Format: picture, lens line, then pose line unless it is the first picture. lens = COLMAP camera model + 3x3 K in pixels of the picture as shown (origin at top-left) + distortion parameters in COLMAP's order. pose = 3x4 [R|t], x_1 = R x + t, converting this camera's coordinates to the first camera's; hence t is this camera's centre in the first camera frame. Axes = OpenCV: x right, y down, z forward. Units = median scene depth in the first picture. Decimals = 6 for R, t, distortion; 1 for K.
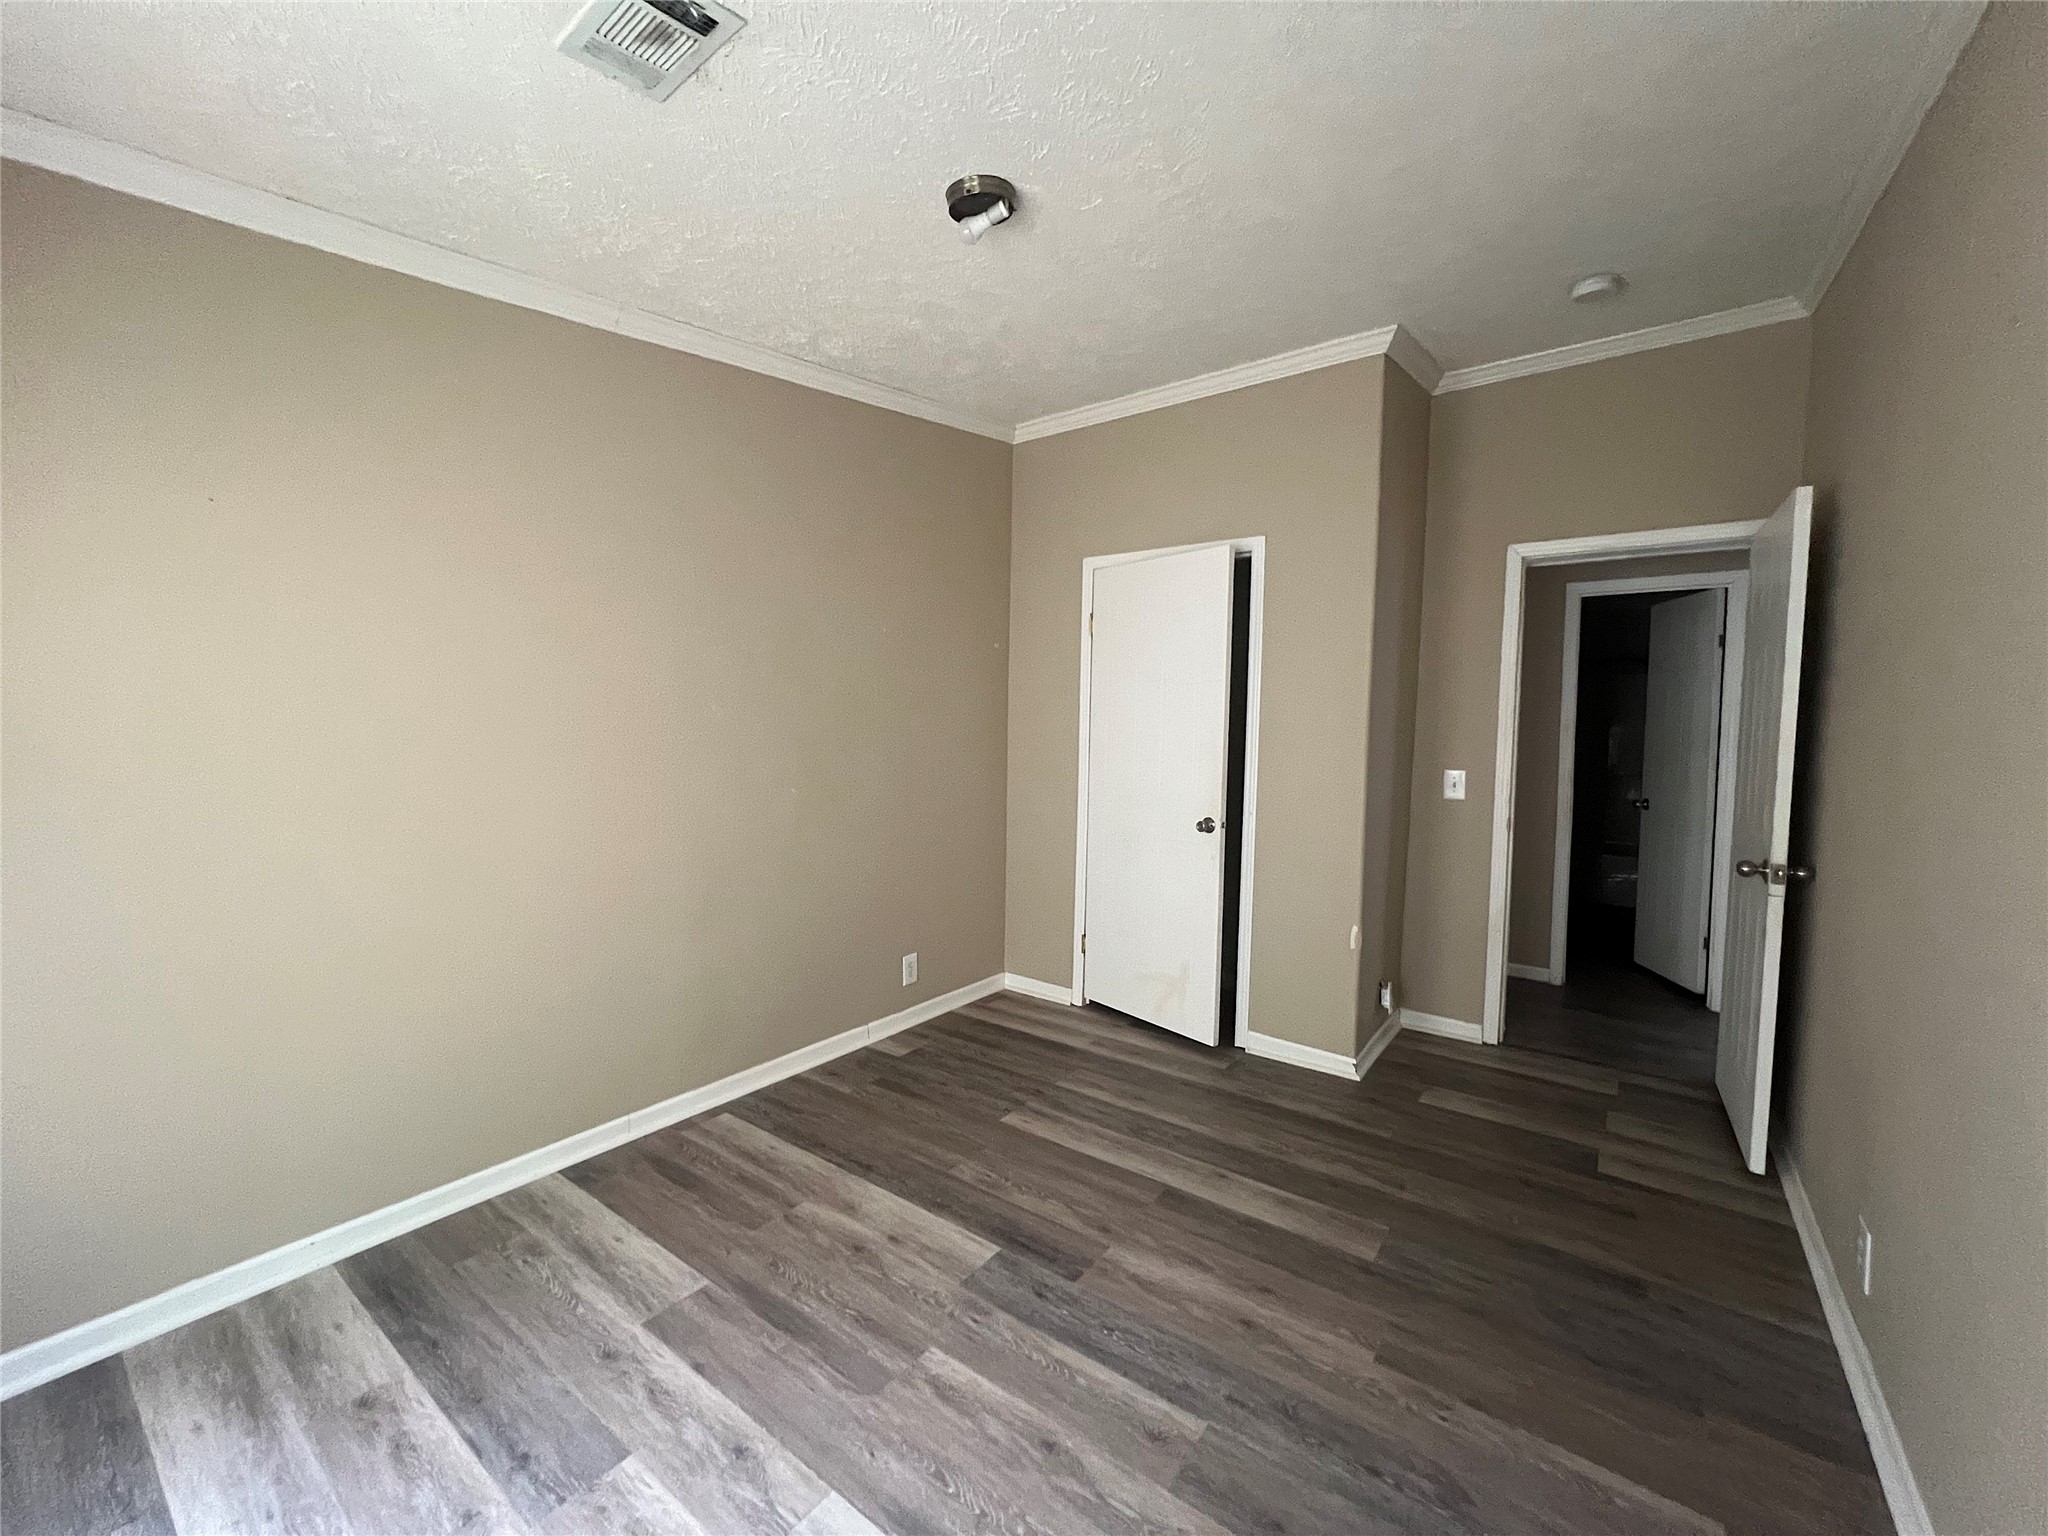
lens RADIAL K [[822.2, 0, 1022.7], [0, 822.2, 768.4], [0, 0, 1]] dist [-0.002579, 0.000418]
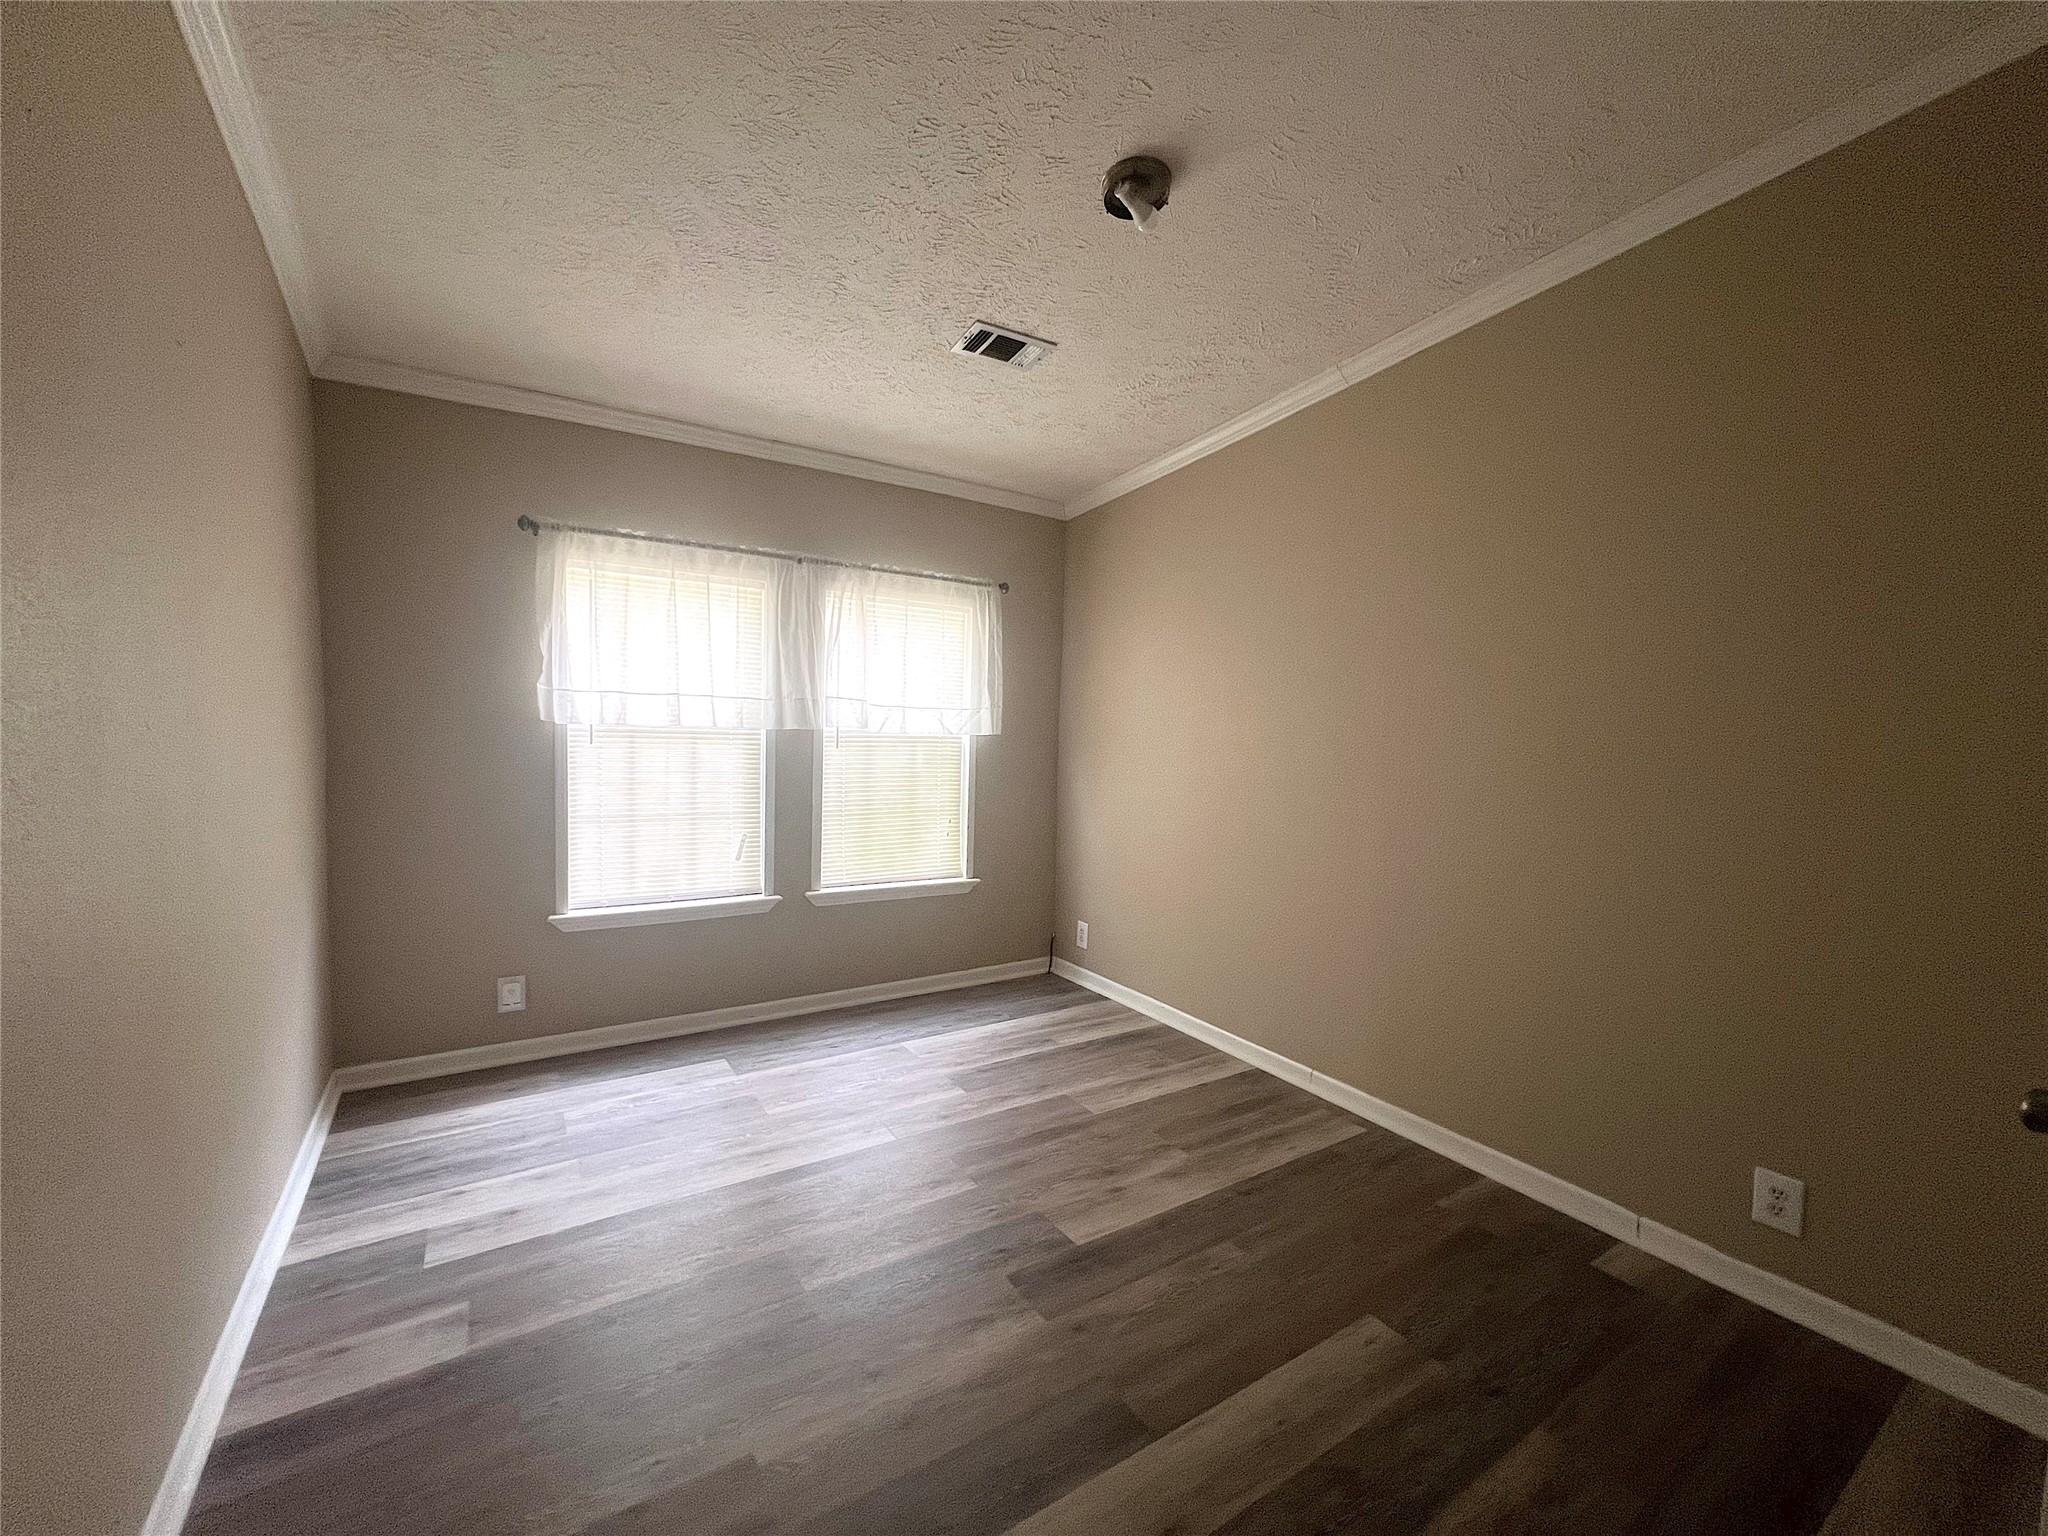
lens RADIAL K [[822.2, 0, 1023.0], [0, 822.2, 765.9], [0, 0, 1]] dist [-0.002579, 0.000418]
pose [[-0.348342, 0.029547, -0.936902, 0.794185], [-0.084427, 0.994452, 0.062752, -0.042062], [0.933558, 0.100959, -0.343915, 1.065615]]
